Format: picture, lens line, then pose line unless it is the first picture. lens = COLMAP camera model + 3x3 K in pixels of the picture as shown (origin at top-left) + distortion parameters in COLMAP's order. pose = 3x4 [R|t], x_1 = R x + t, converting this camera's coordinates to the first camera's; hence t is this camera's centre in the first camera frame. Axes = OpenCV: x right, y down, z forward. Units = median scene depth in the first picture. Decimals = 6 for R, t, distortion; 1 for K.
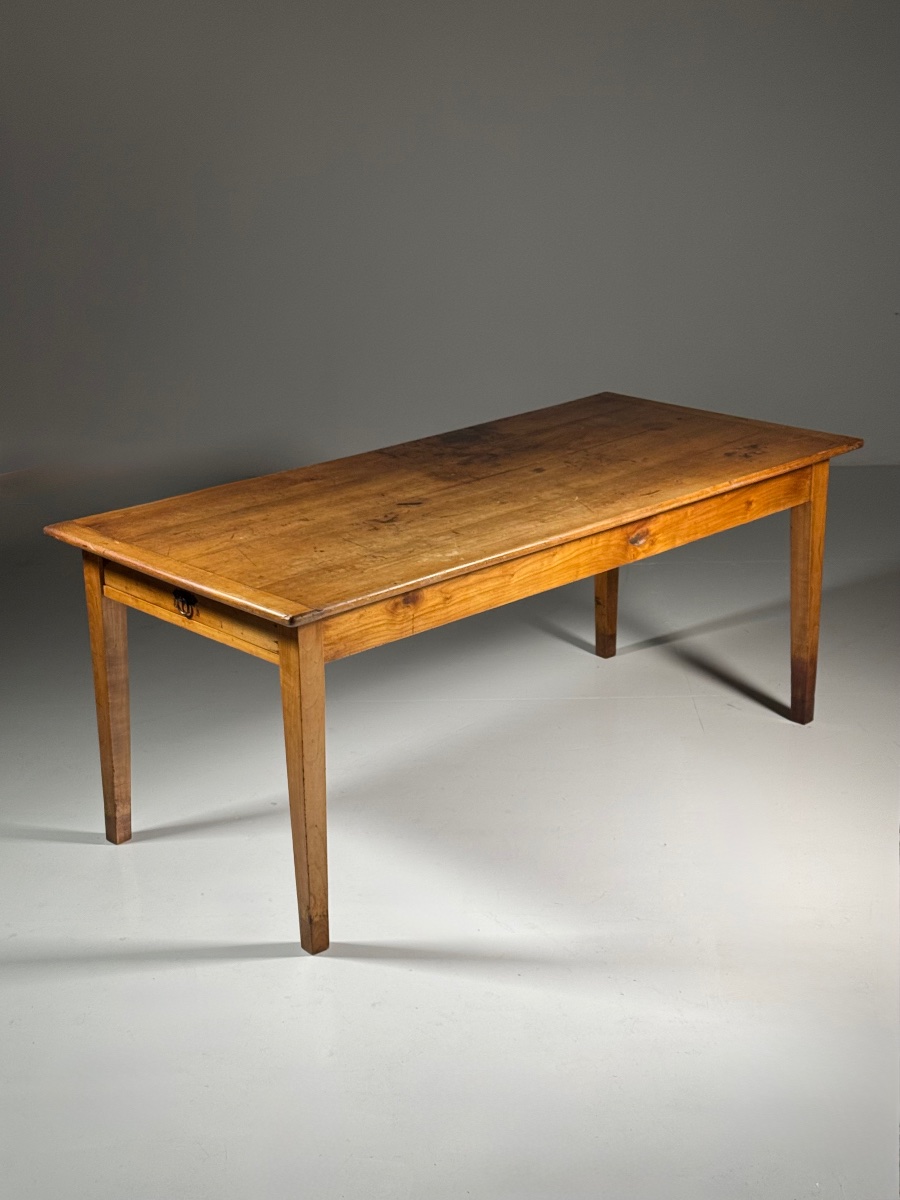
lens RADIAL K [[1813.2, 0, 450.0], [0, 1813.2, 600.0], [0, 0, 1]] dist [0.127346, -0.002868]
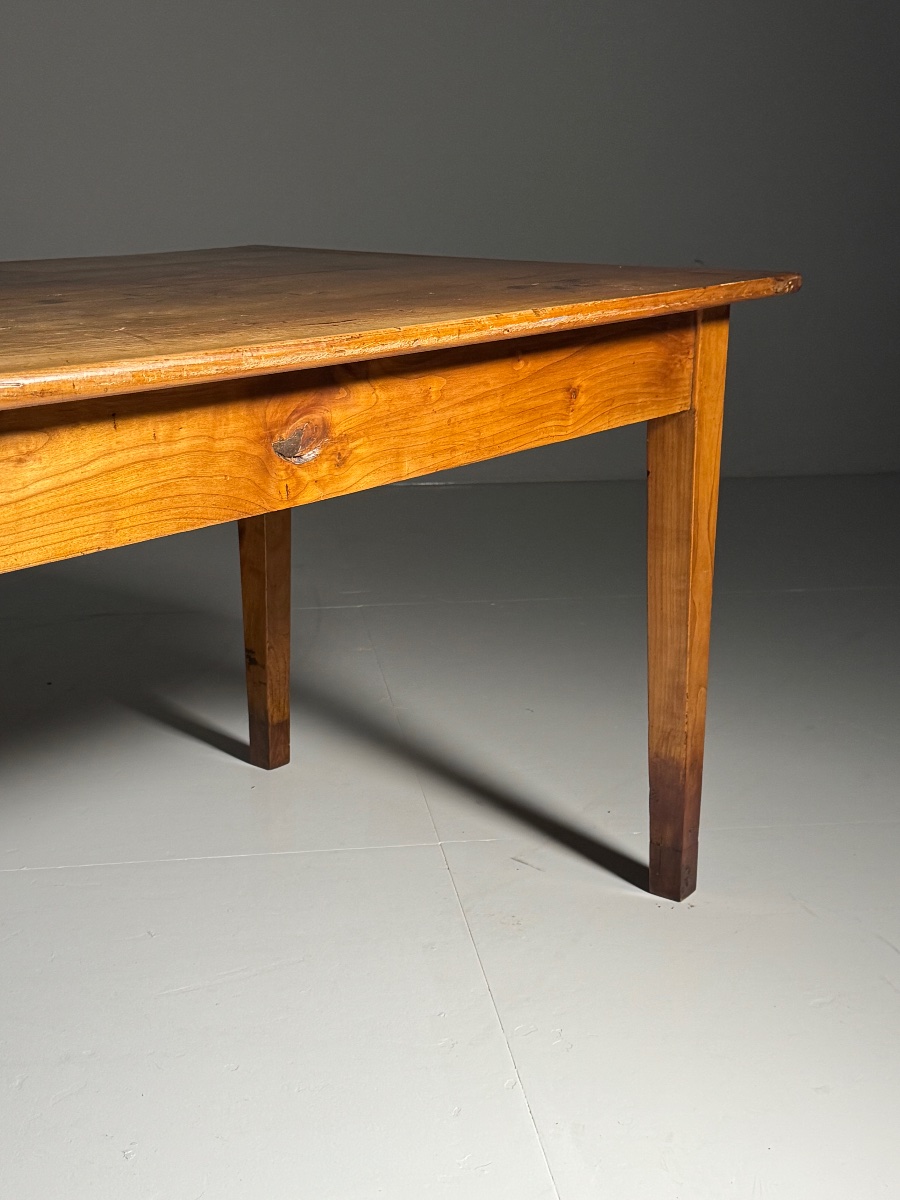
lens RADIAL K [[1678.8, 0, 450.0], [0, 1678.8, 600.0], [0, 0, 1]] dist [0.145199, 0.001626]
pose [[0.987595, -0.016557, 0.156149, 0.075401], [0.025978, 0.997950, -0.058485, 0.016409], [-0.154861, 0.061816, 0.986000, 0.625747]]
